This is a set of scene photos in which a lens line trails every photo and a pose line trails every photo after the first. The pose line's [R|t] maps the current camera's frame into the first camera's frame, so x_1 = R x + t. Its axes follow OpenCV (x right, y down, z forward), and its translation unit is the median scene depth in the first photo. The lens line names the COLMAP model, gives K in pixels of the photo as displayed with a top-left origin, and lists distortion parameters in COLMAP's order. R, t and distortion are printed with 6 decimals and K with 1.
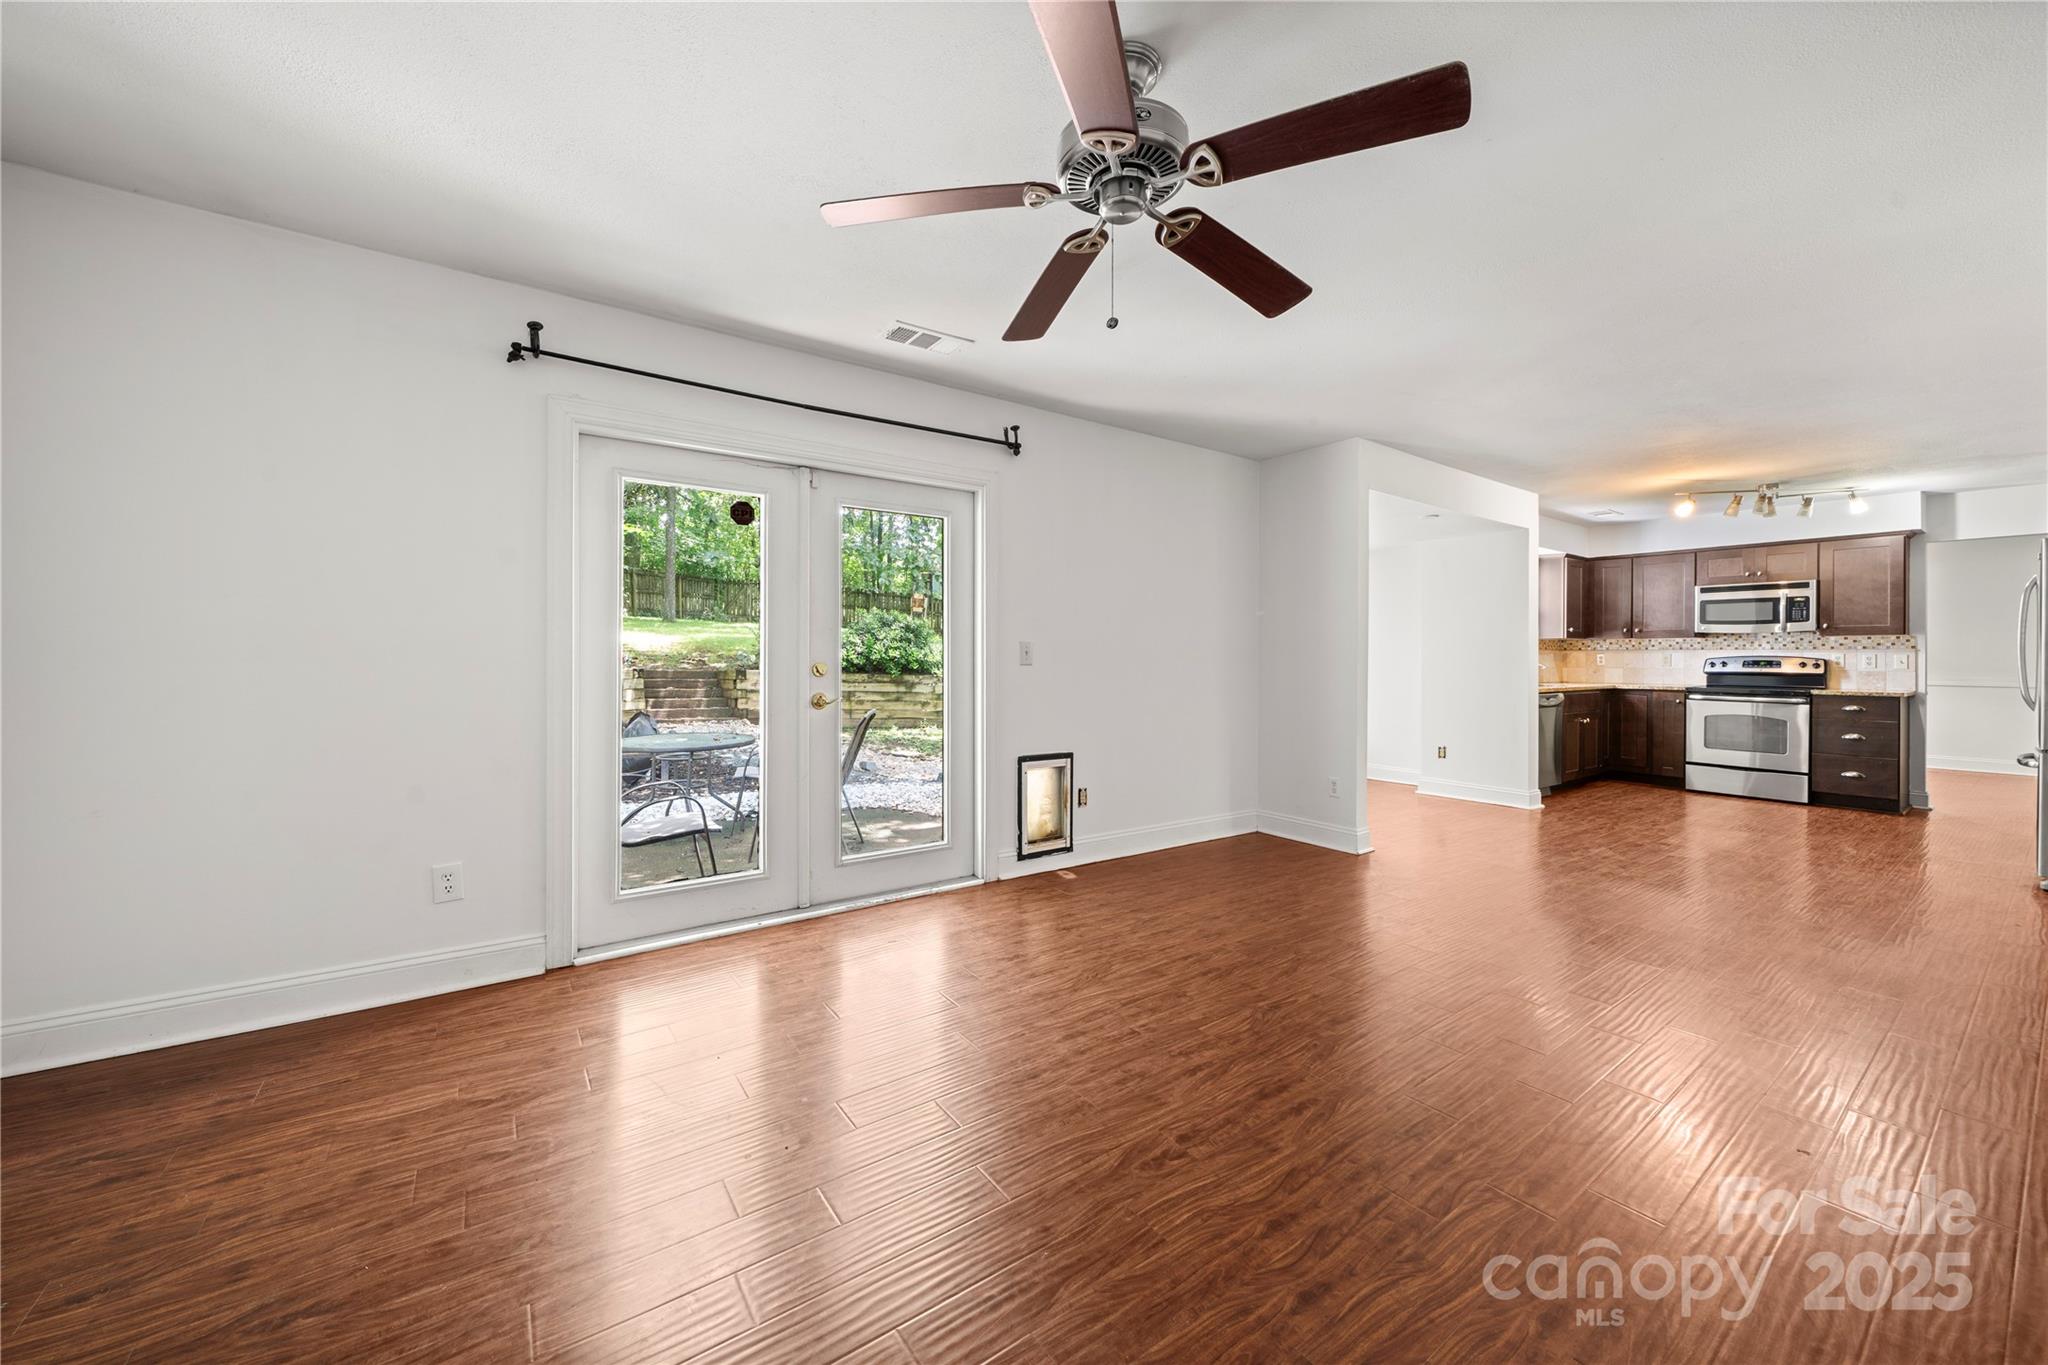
lens RADIAL K [[759.2, 0, 1023.1], [0, 759.2, 661.8], [0, 0, 1]] dist [-0.000439, -0.000121]
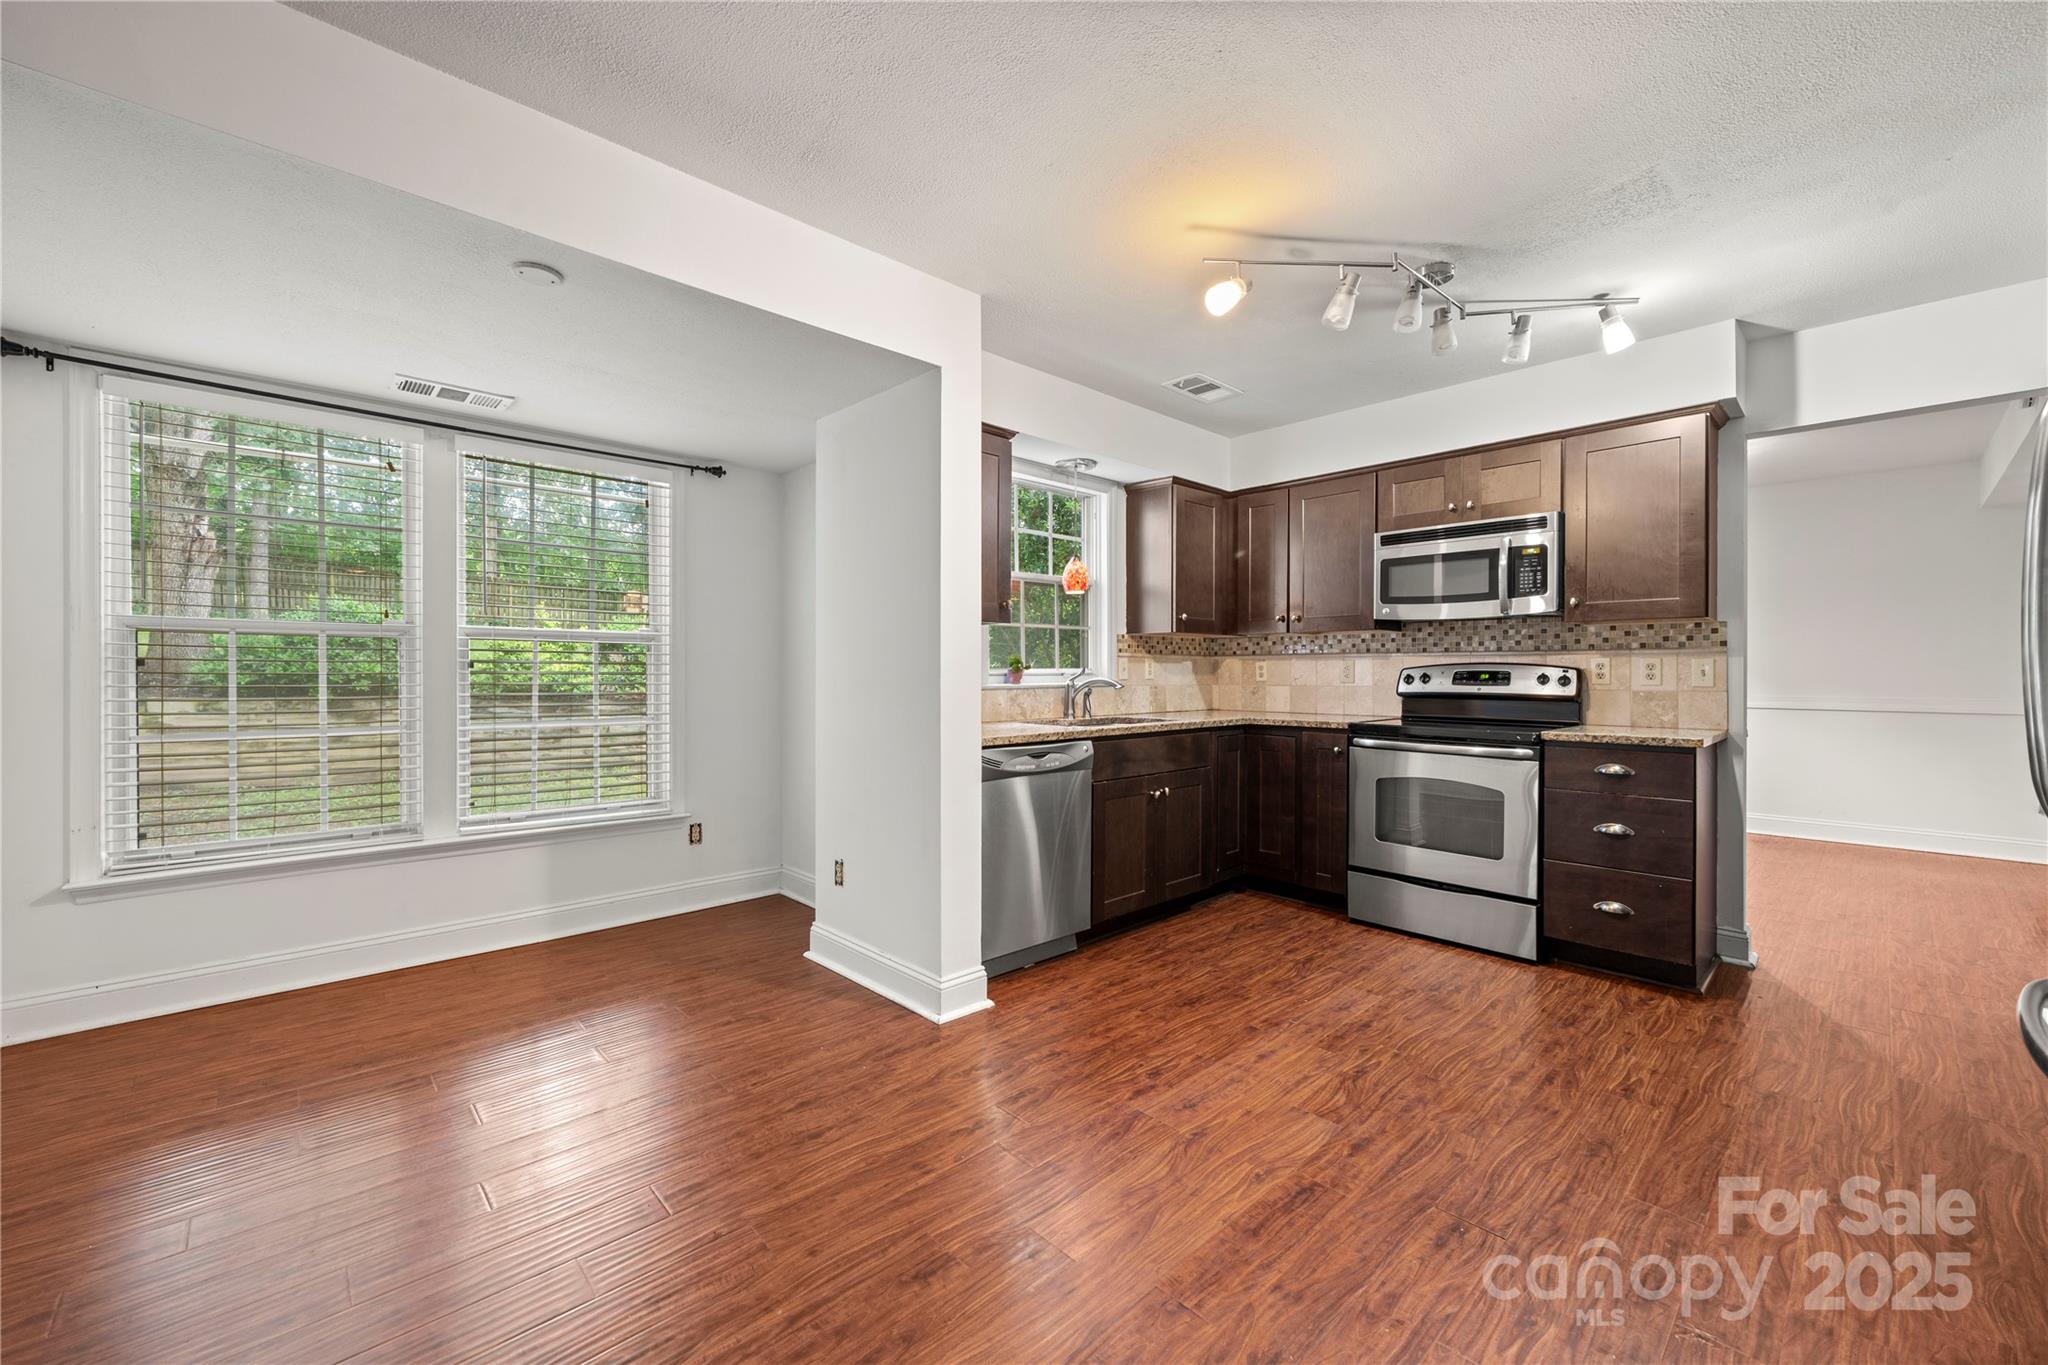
lens RADIAL K [[815.9, 0, 1024.0], [0, 815.9, 682.5], [0, 0, 1]] dist [0.001621, 0.000123]
pose [[0.990755, -0.006157, 0.135526, 0.571273], [0.005118, 0.999955, 0.008012, -0.000243], [-0.135569, -0.007244, 0.990741, 0.469794]]
